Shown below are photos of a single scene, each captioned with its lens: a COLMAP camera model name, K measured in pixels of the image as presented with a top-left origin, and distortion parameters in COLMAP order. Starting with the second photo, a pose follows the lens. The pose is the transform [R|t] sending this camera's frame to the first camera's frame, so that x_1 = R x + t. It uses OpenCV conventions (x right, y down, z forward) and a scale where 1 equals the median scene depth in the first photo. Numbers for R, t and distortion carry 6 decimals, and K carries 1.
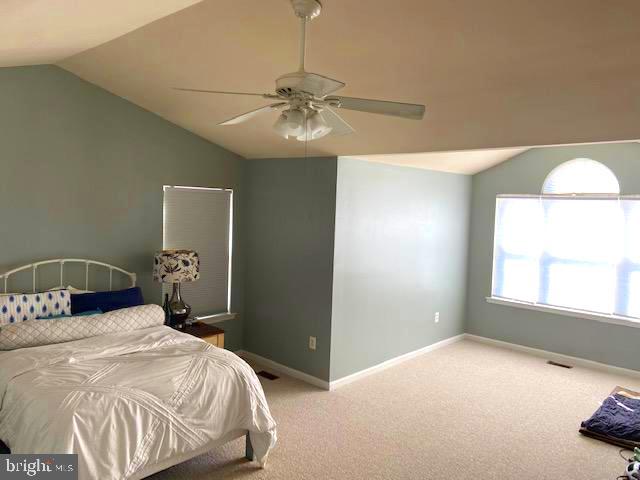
lens RADIAL K [[483.1, 0, 321.2], [0, 483.1, 238.4], [0, 0, 1]] dist [0.075182, -0.009495]
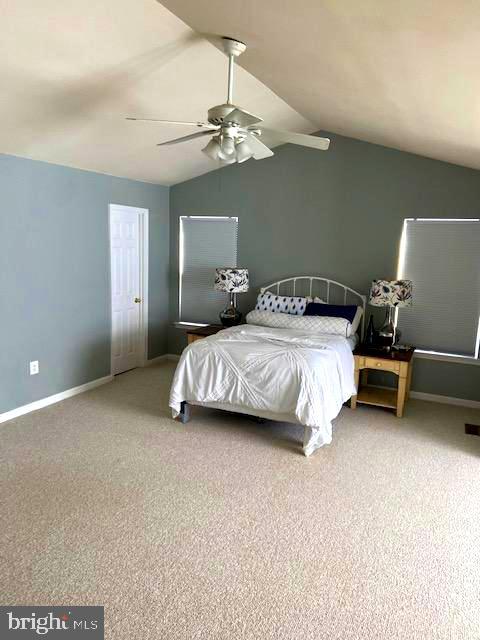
lens RADIAL K [[483.1, 0, 243.4], [0, 483.1, 323.3], [0, 0, 1]] dist [0.075182, -0.009495]
pose [[0.327167, 0.145068, -0.933765, 0.756085], [-0.091091, 0.988386, 0.121638, 0.025633], [0.940566, 0.045262, 0.336581, 0.396373]]
